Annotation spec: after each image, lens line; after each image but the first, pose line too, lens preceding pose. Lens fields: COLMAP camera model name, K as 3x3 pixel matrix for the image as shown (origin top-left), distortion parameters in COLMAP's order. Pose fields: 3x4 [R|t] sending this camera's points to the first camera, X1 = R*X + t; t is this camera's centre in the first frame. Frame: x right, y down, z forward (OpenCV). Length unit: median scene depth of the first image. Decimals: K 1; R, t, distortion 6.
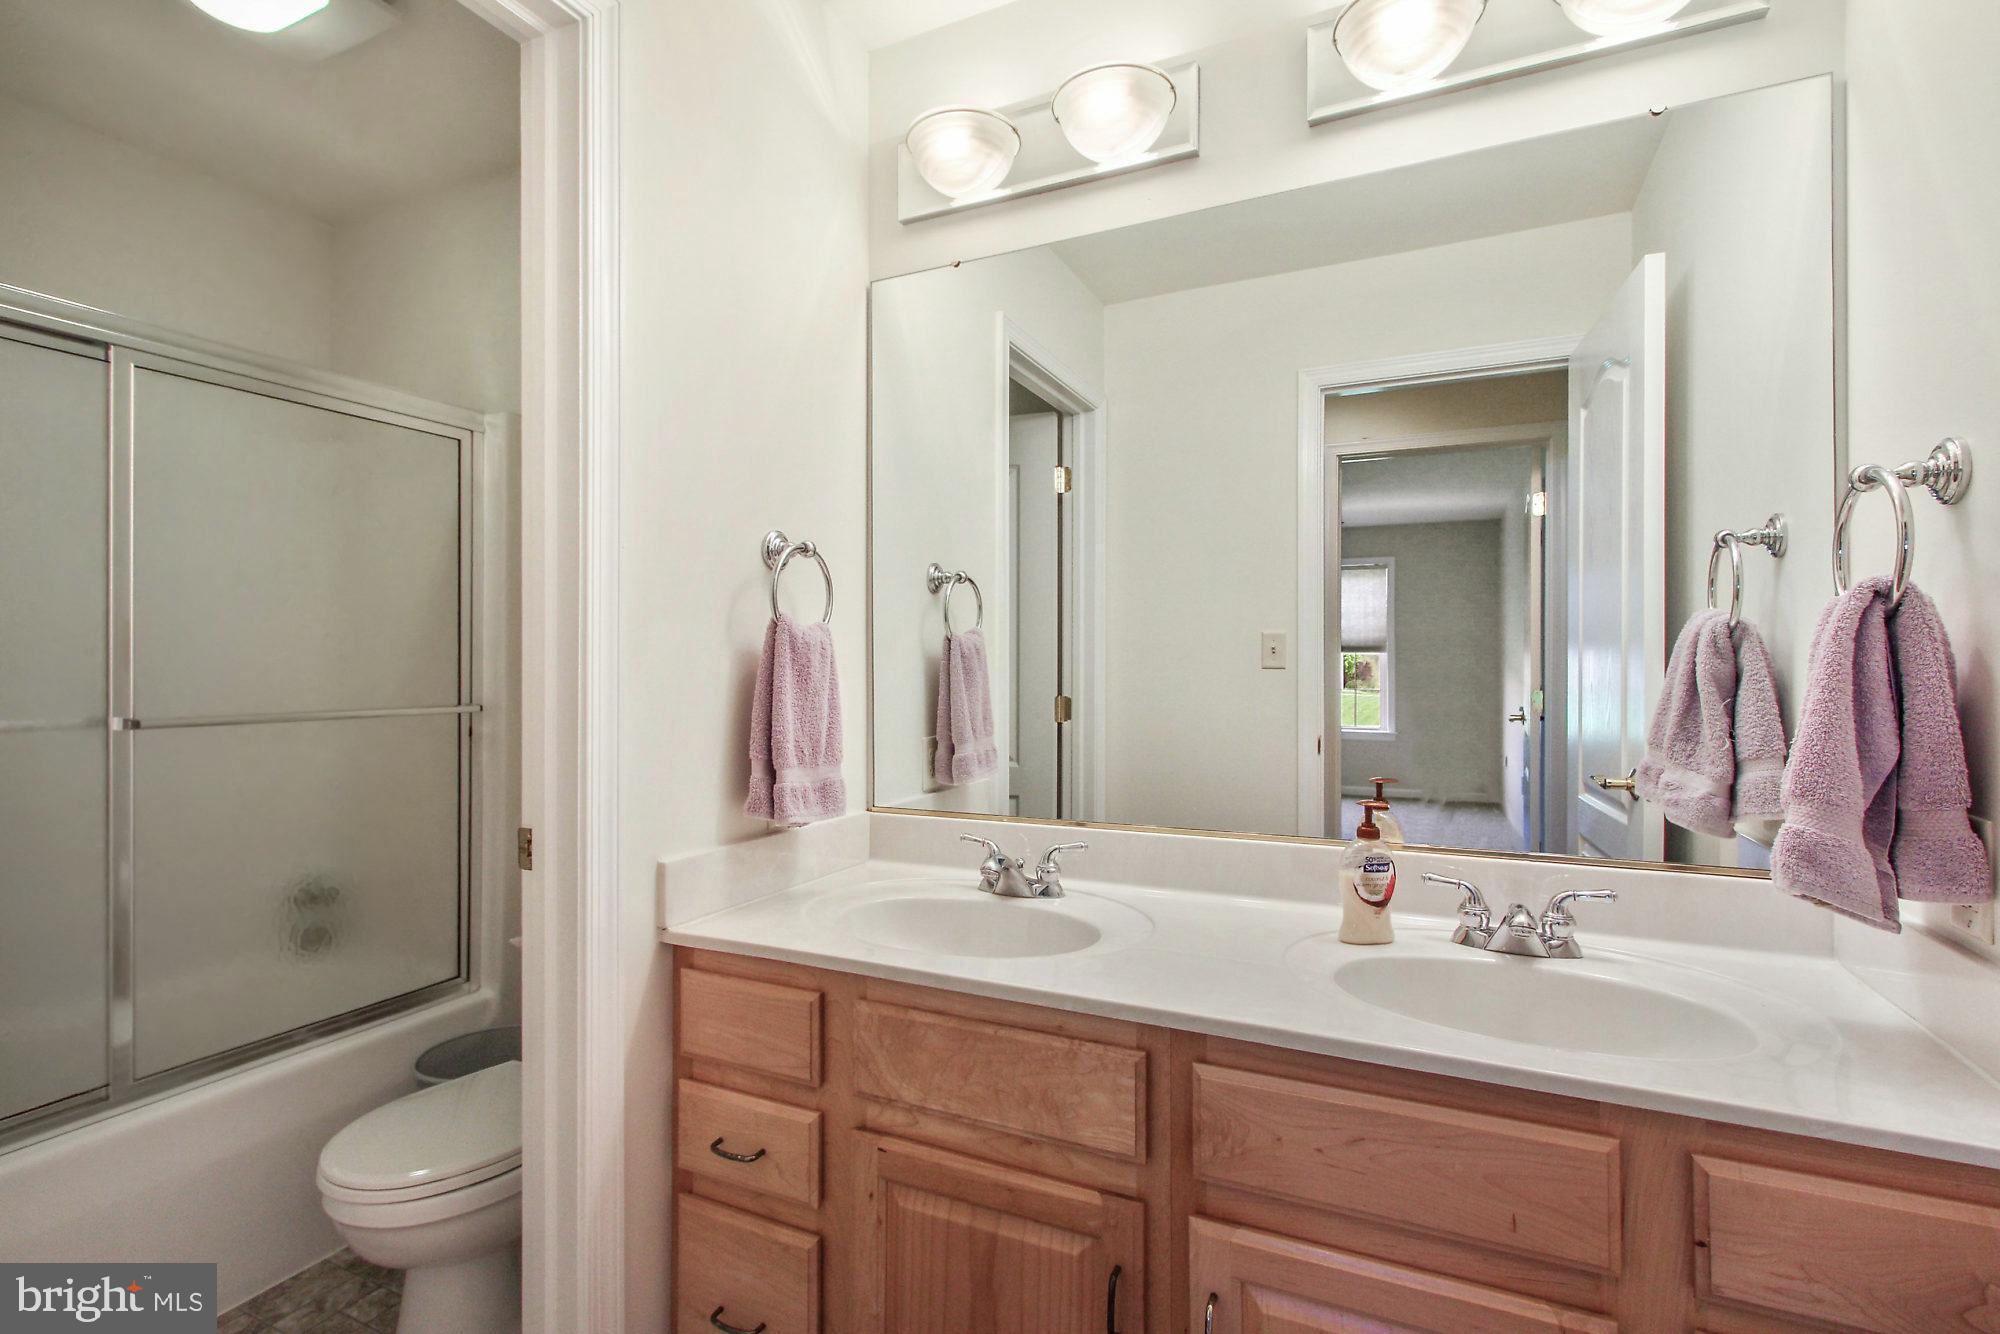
lens RADIAL K [[935.4, 0, 994.9], [0, 935.4, 672.4], [0, 0, 1]] dist [0.012088, 0.000676]
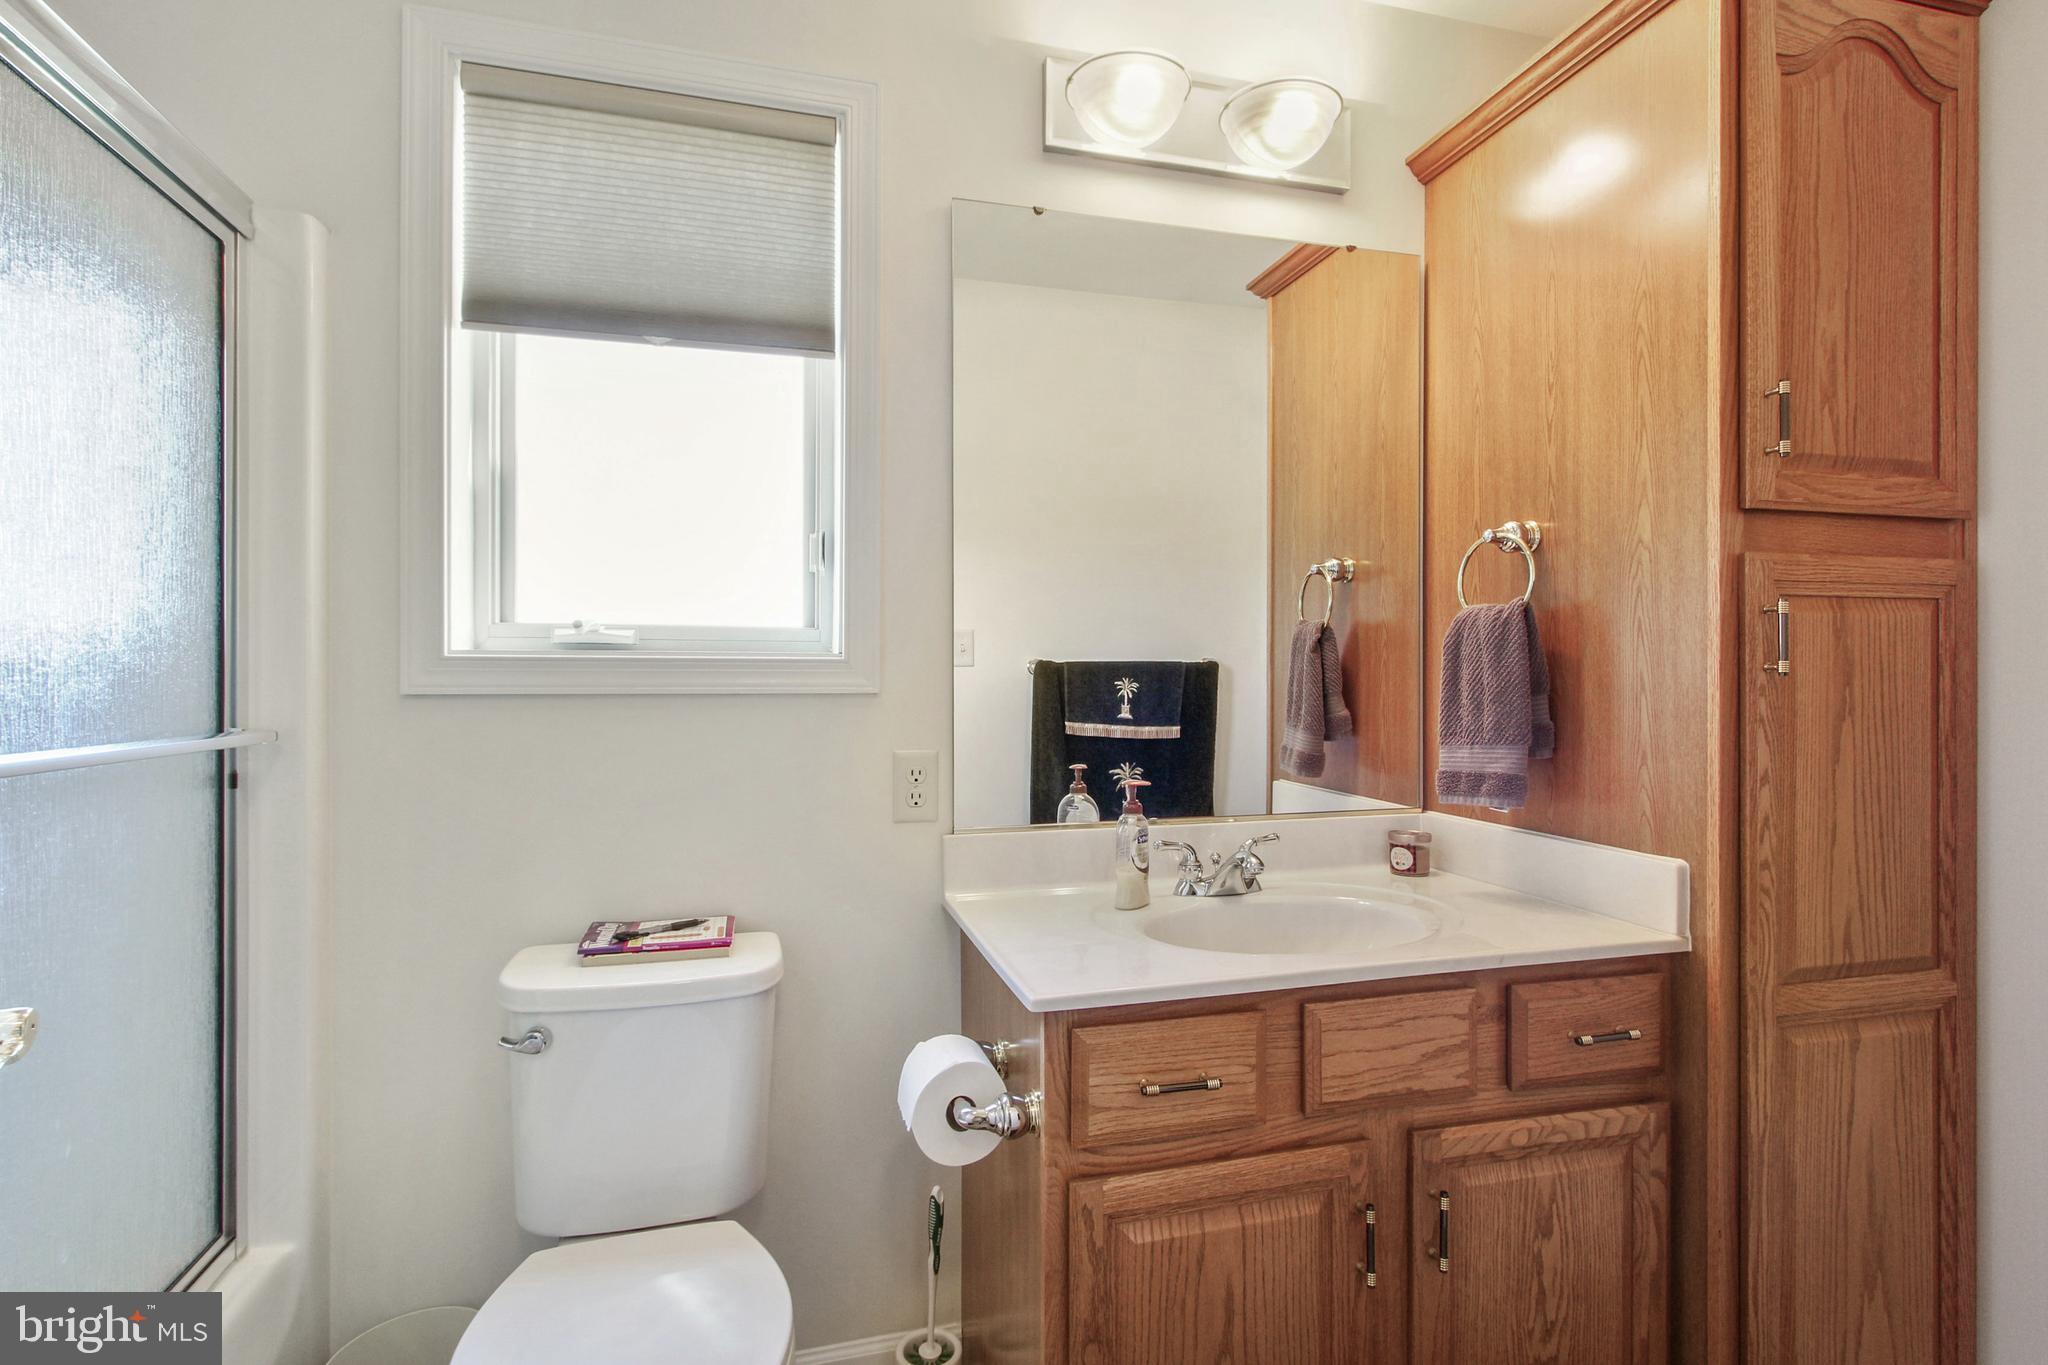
lens RADIAL K [[957.9, 0, 1018.8], [0, 957.9, 688.1], [0, 0, 1]] dist [0.012088, 0.000676]
pose [[0.757574, -0.016475, 0.652542, -0.470155], [0.003126, 0.999762, 0.021612, -0.001561], [-0.652742, -0.014333, 0.757445, 0.228684]]
